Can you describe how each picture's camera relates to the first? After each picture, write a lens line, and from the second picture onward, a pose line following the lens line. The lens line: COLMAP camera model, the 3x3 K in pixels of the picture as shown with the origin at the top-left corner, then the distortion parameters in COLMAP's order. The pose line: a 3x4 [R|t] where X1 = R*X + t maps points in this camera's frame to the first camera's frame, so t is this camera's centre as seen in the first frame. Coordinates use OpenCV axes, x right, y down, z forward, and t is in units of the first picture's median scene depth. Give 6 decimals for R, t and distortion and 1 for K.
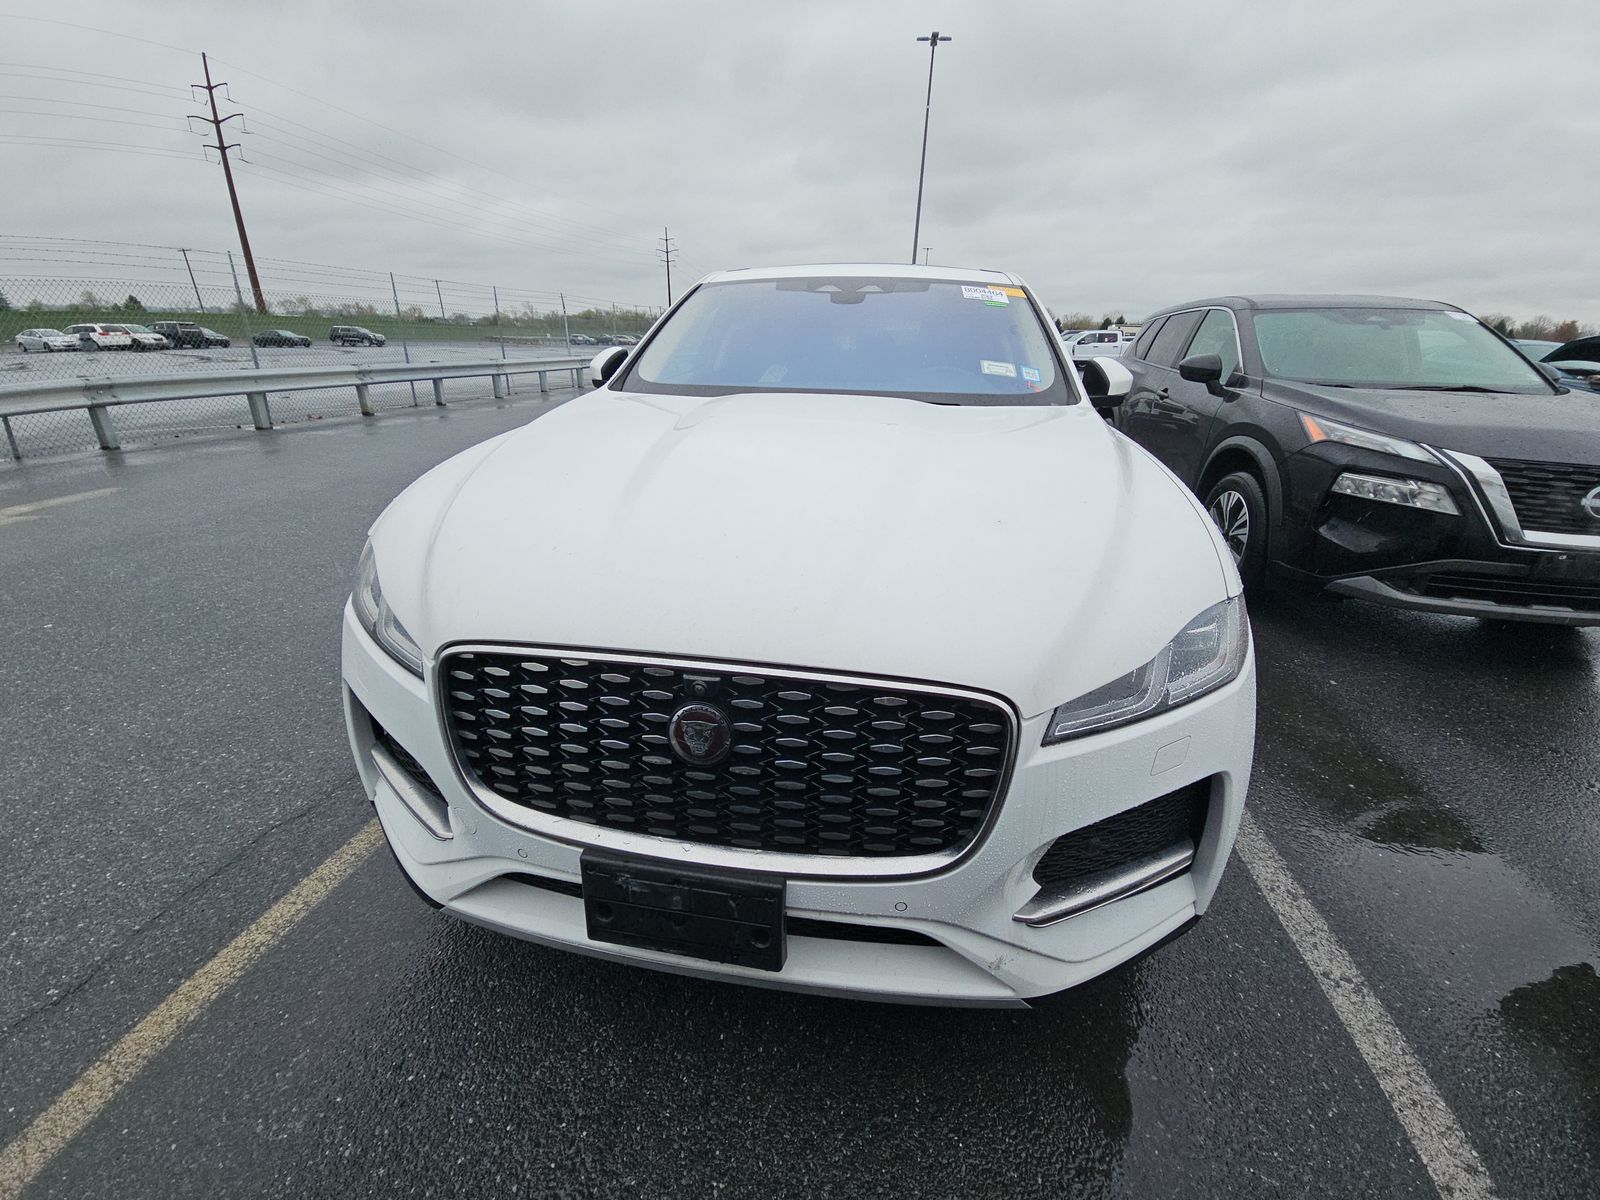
lens RADIAL K [[626.9, 0, 800.0], [0, 626.9, 600.0], [0, 0, 1]] dist [-0.000269, -0.000057]
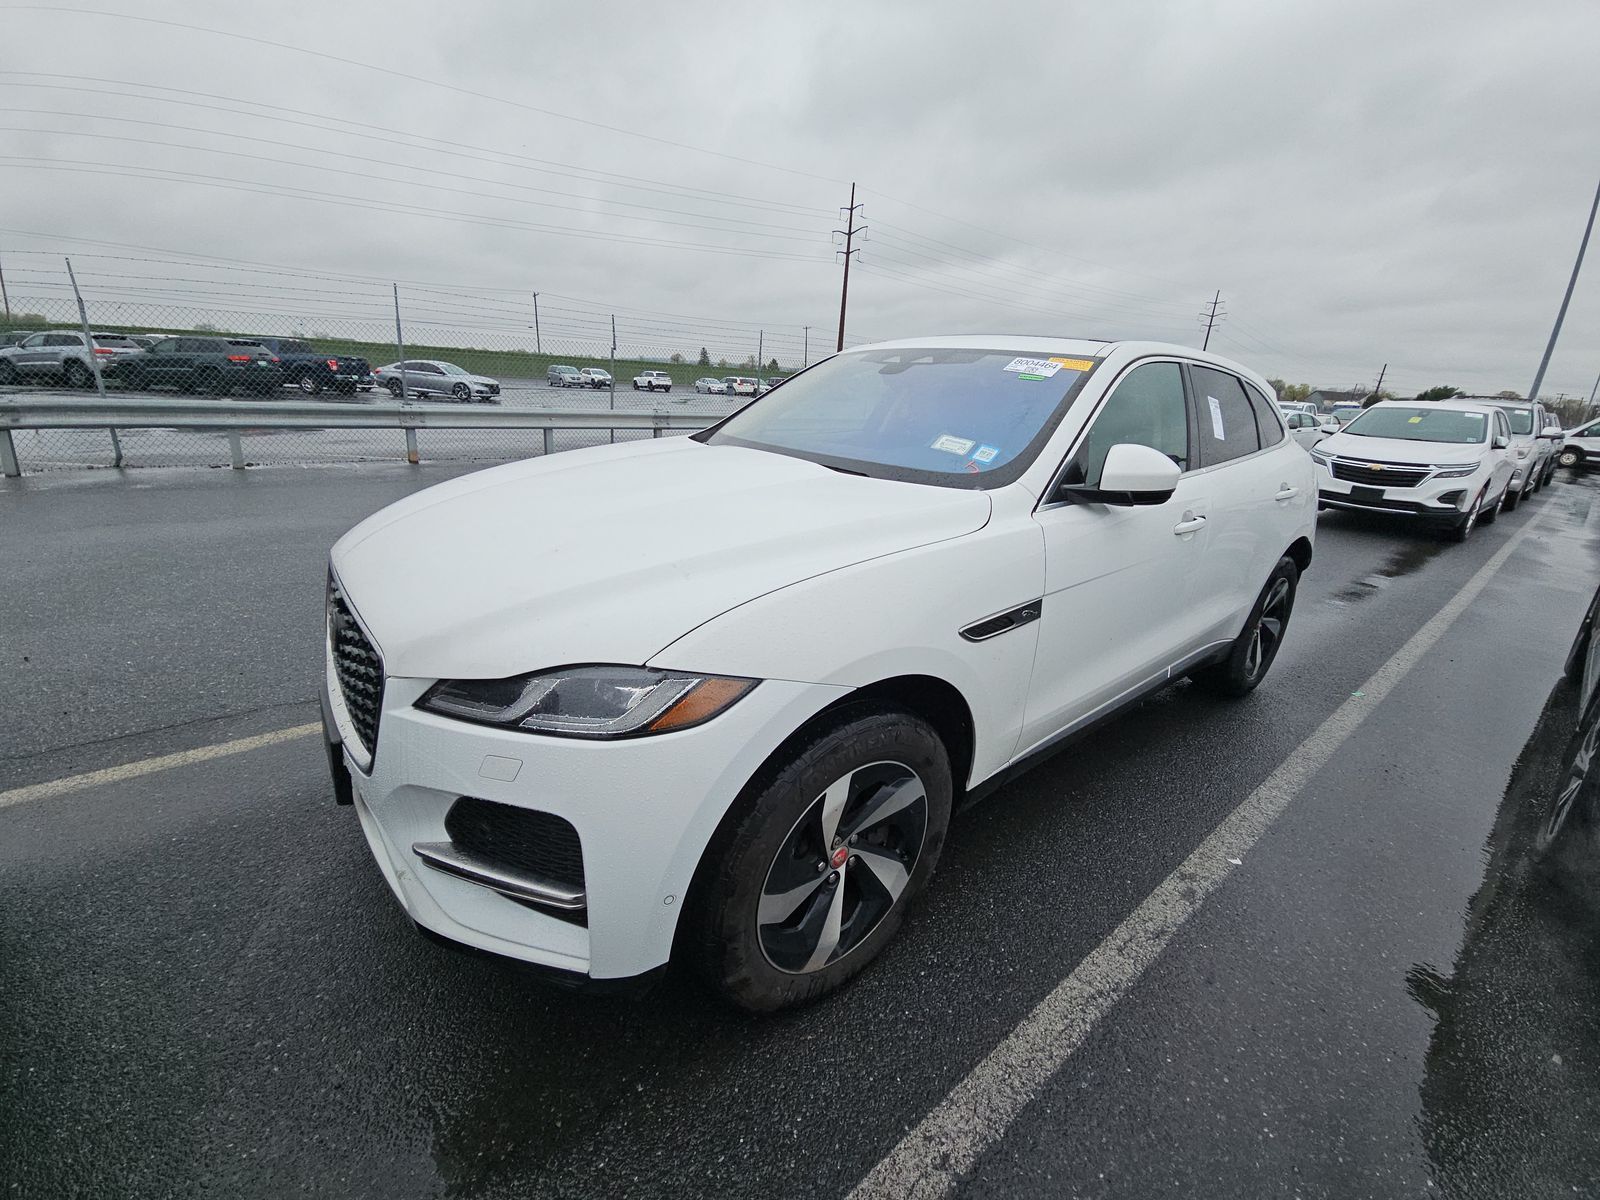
lens RADIAL K [[616.0, 0, 800.0], [0, 616.0, 600.0], [0, 0, 1]] dist [0.000402, -0.009163]
pose [[0.730644, 0.253827, -0.633823, 0.064938], [-0.307021, 0.951318, 0.027053, -0.084610], [0.609834, 0.174831, 0.773005, 0.201098]]
